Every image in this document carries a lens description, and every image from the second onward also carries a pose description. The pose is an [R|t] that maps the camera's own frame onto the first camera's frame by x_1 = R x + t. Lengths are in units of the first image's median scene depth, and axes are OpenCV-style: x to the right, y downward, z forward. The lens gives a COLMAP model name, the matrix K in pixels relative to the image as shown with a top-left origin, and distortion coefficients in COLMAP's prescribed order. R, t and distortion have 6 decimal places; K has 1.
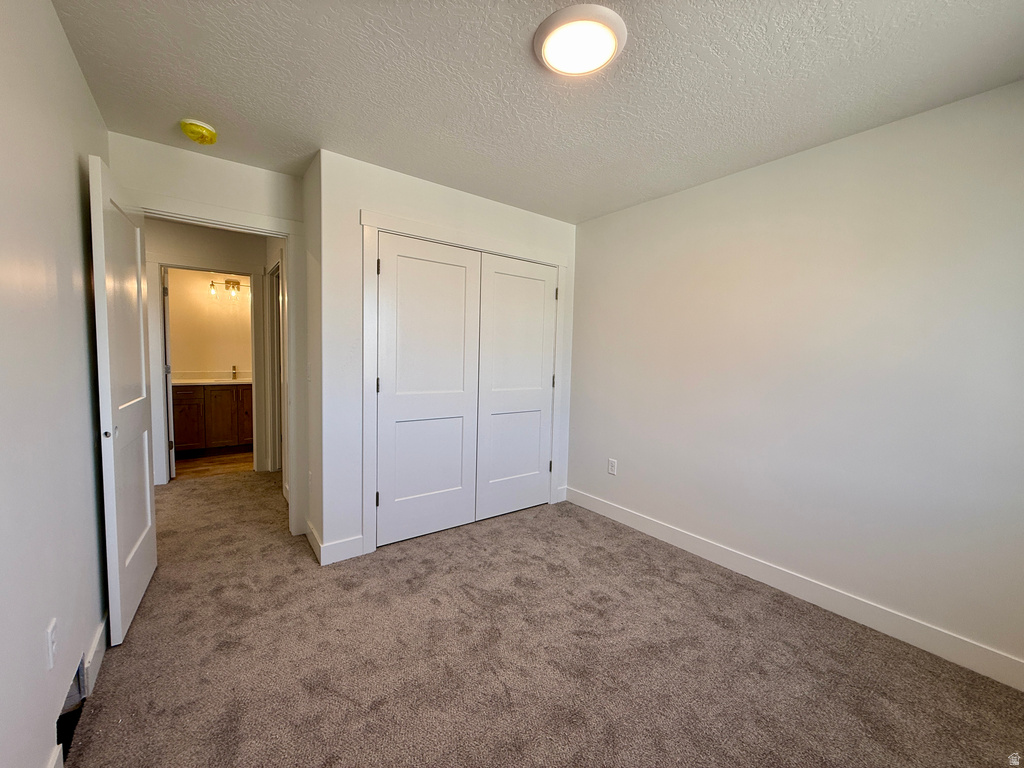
lens RADIAL K [[409.2, 0, 512.0], [0, 409.2, 384.0], [0, 0, 1]] dist [-0.002794, -0.000148]
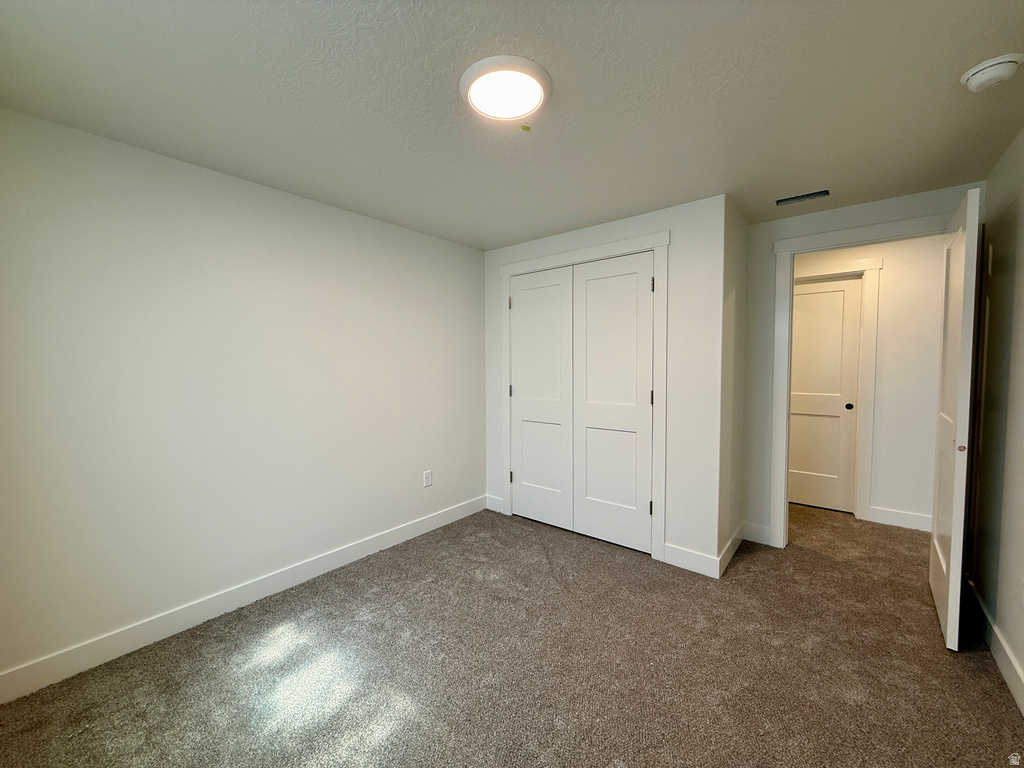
lens RADIAL K [[409.2, 0, 512.0], [0, 409.2, 384.0], [0, 0, 1]] dist [-0.002794, -0.000148]
pose [[0.238176, 0.018555, -0.971045, 0.973167], [-0.055416, 0.998448, 0.005486, -0.026007], [0.969640, 0.052505, 0.238834, 0.684190]]
